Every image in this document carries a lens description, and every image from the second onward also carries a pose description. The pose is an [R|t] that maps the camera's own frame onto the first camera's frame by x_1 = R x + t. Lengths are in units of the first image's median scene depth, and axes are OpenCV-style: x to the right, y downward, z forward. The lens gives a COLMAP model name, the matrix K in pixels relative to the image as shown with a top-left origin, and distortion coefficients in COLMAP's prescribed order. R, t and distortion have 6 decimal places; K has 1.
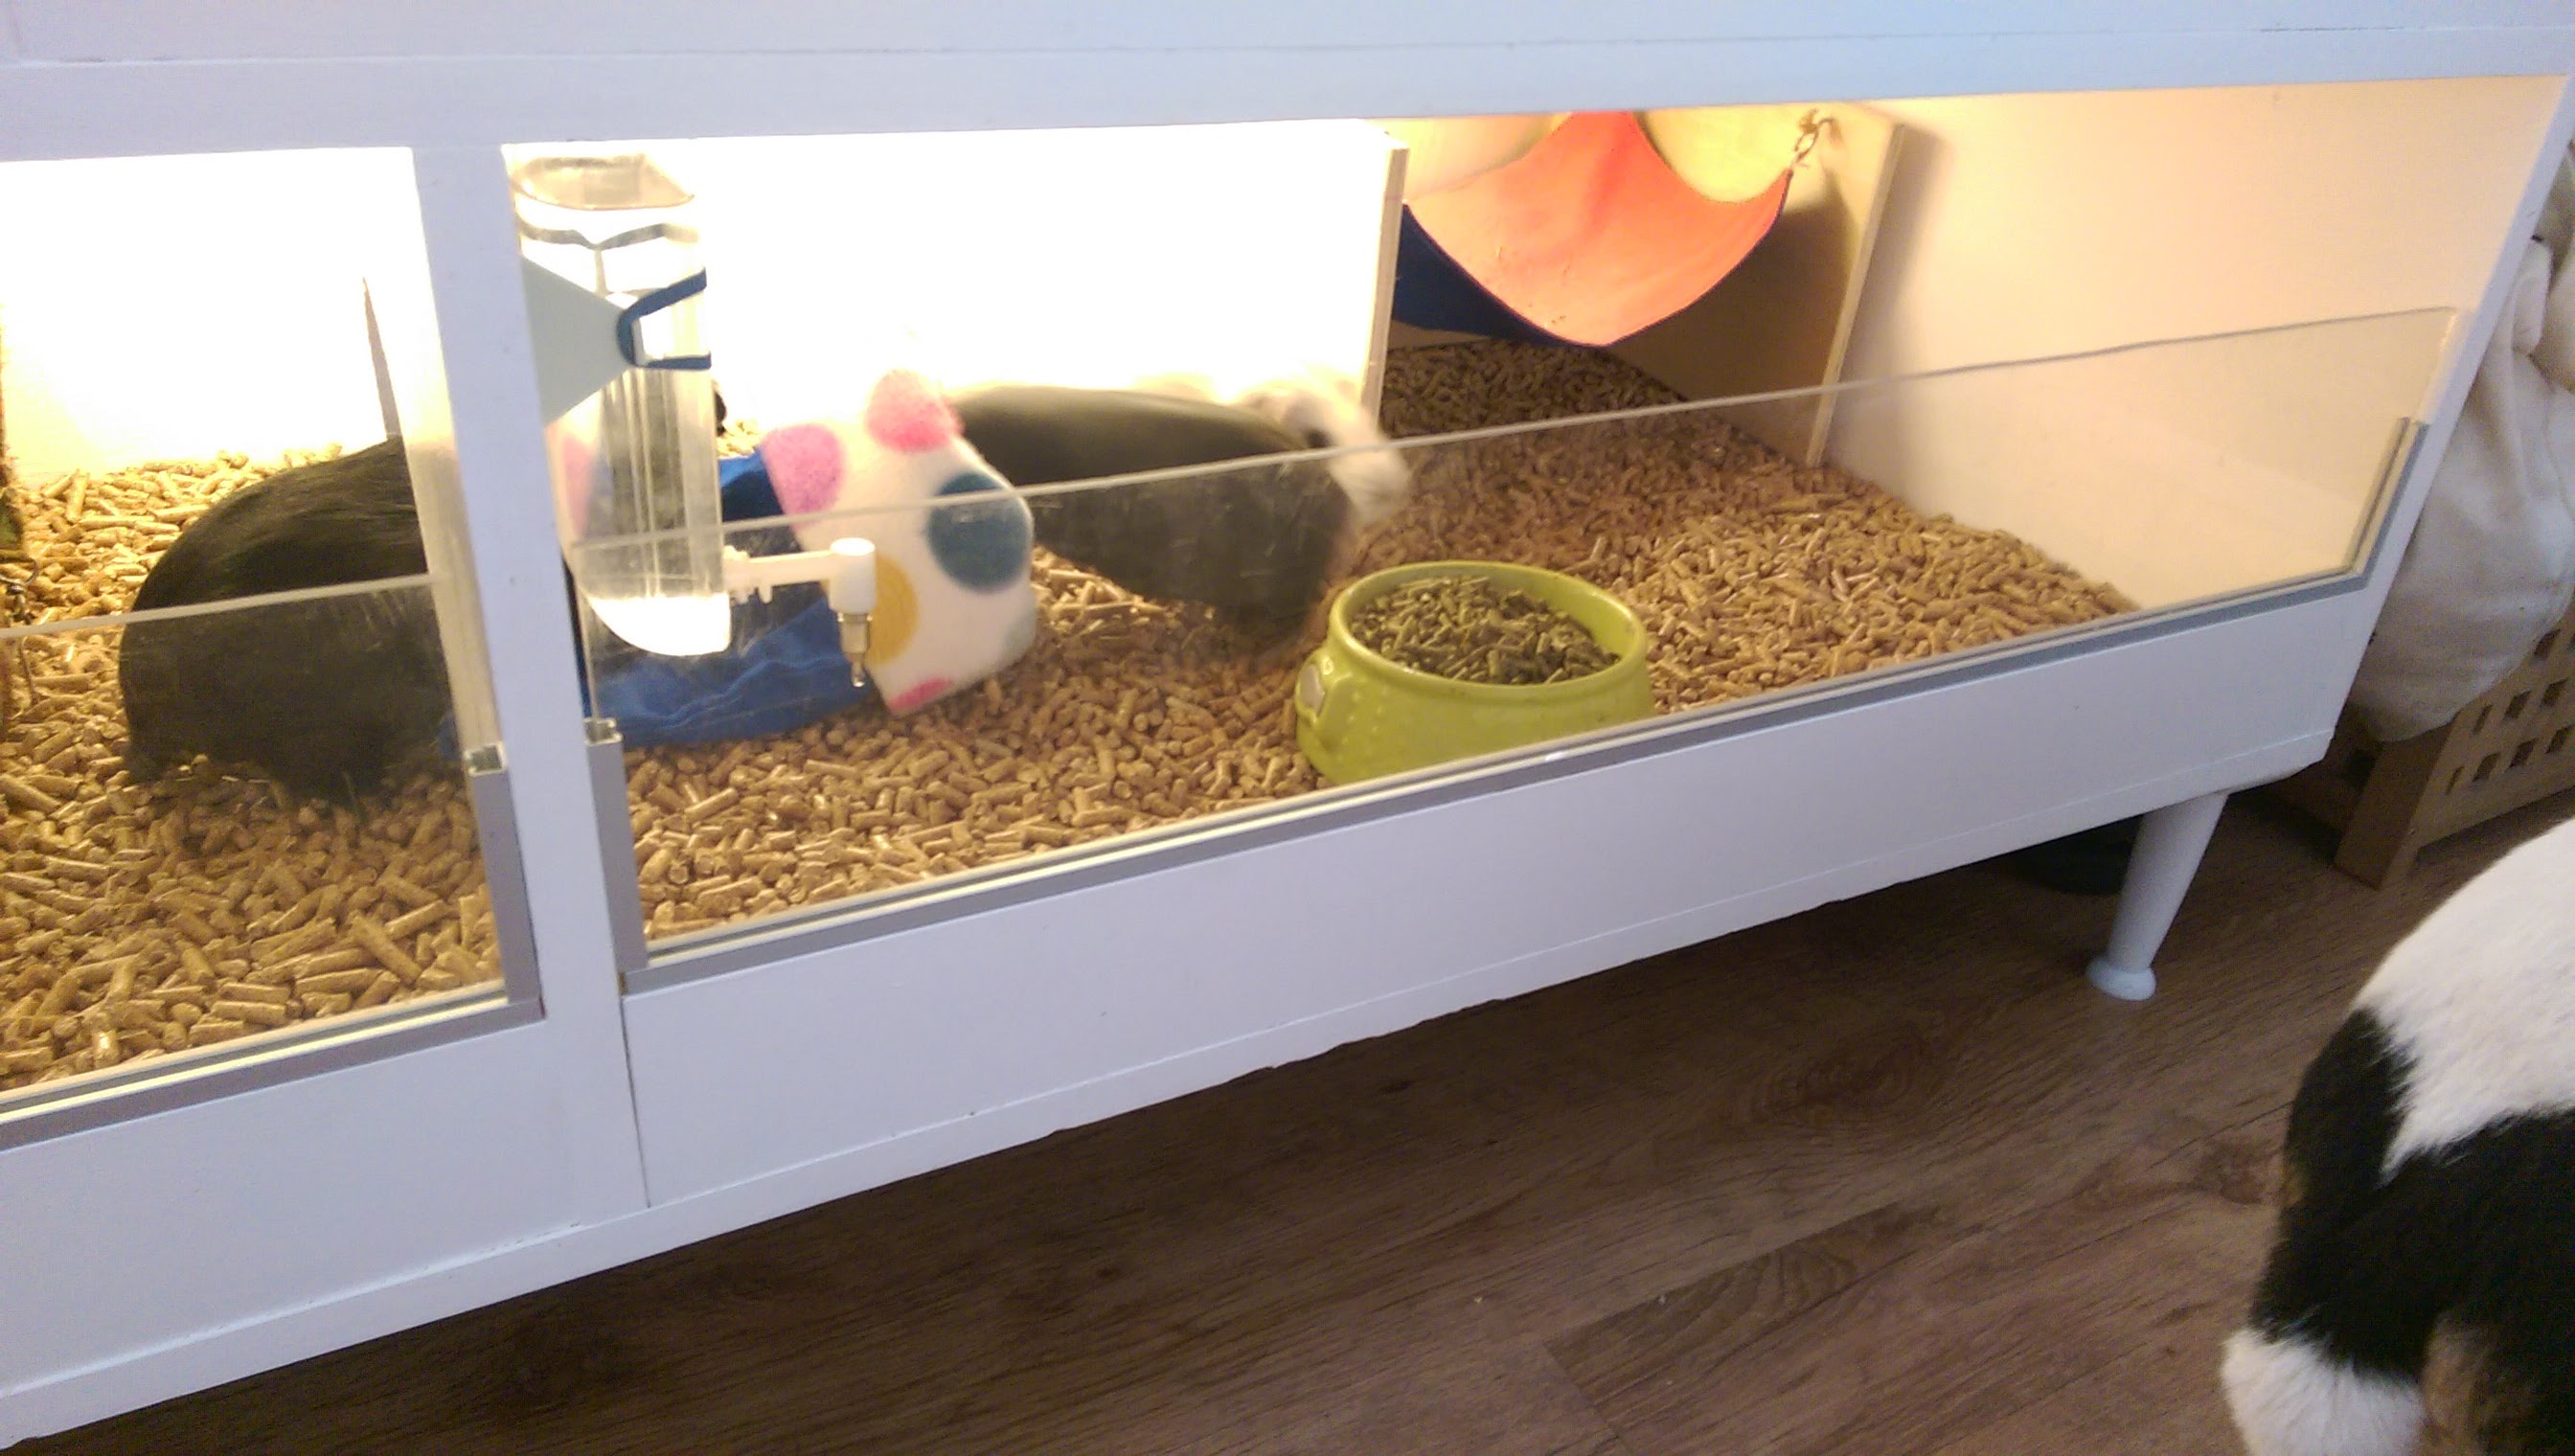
lens RADIAL K [[1826.2, 0, 1296.5], [0, 1826.2, 739.4], [0, 0, 1]] dist [0.065482, -0.080987]
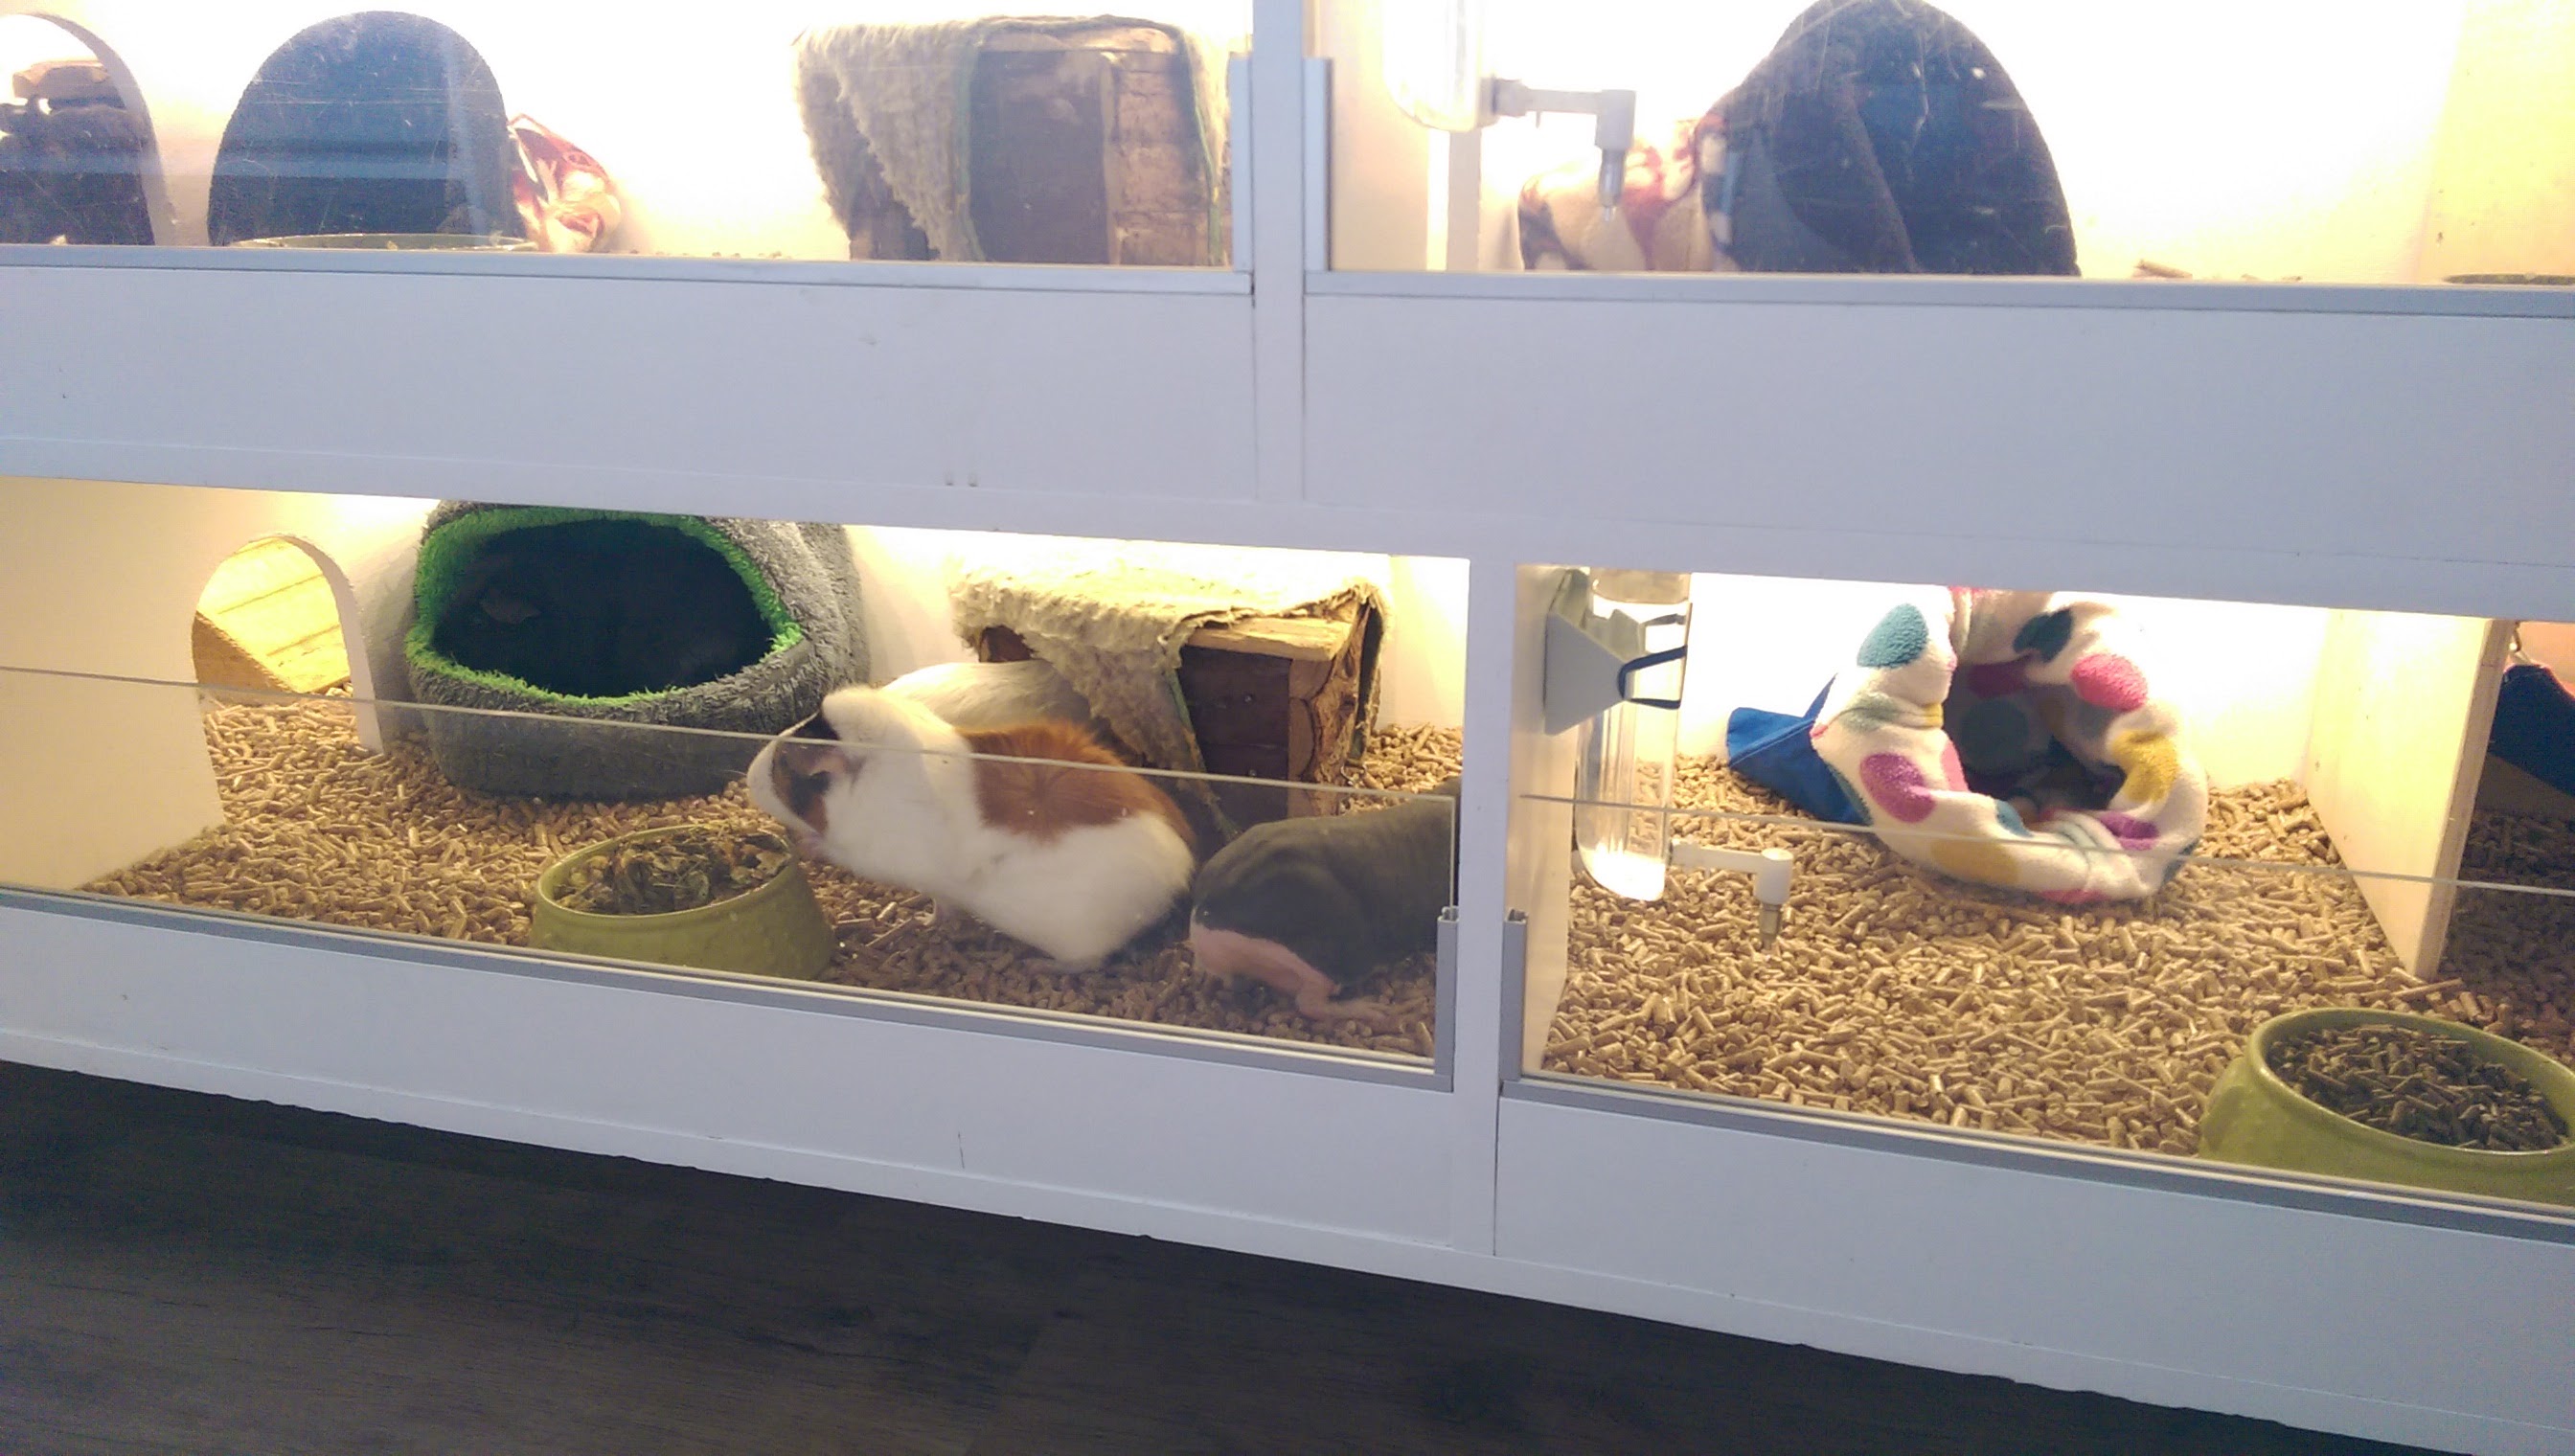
lens RADIAL K [[1826.2, 0, 1290.4], [0, 1826.2, 723.7], [0, 0, 1]] dist [0.065482, -0.080987]
pose [[0.715283, 0.157335, -0.680893, 0.336304], [-0.289940, 0.953325, -0.084299, 0.017190], [0.635849, 0.257716, 0.727515, -0.192318]]
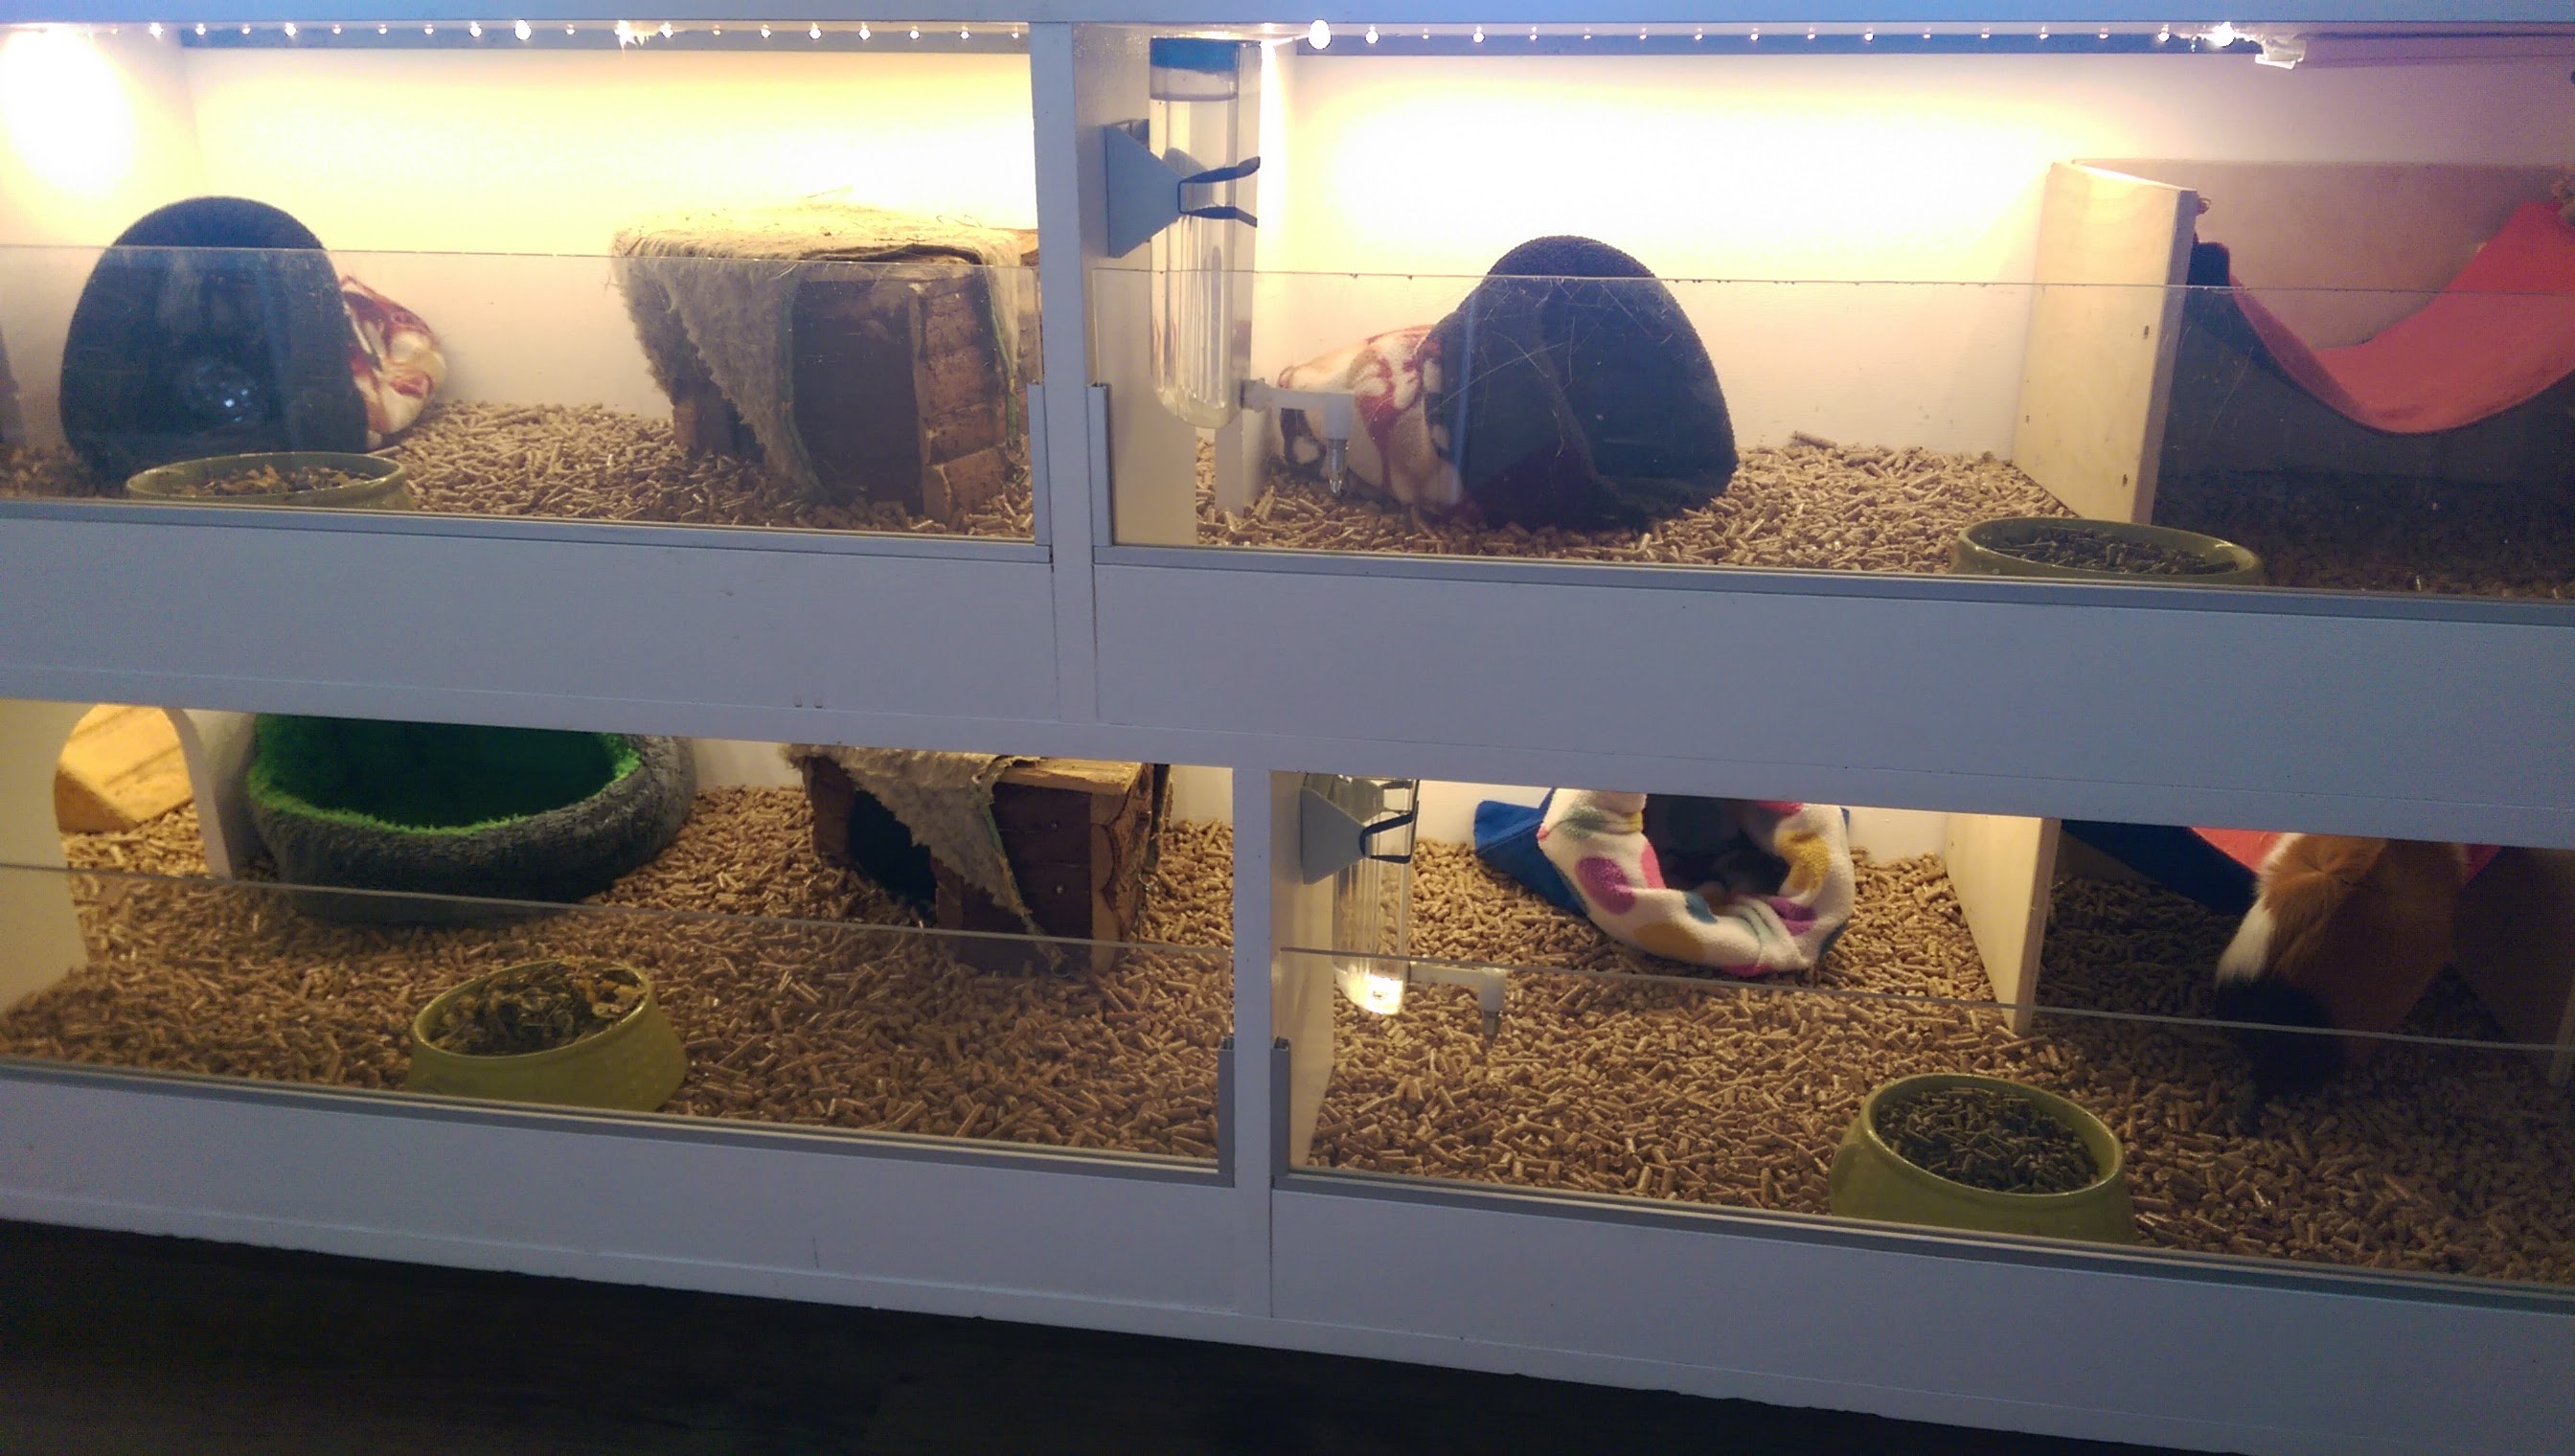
lens RADIAL K [[1826.2, 0, 1292.6], [0, 1826.2, 734.5], [0, 0, 1]] dist [0.065482, -0.080987]
pose [[0.788627, 0.144006, -0.597771, 0.472237], [-0.253101, 0.962032, -0.102152, -0.080509], [0.560364, 0.231856, 0.795132, -0.380981]]
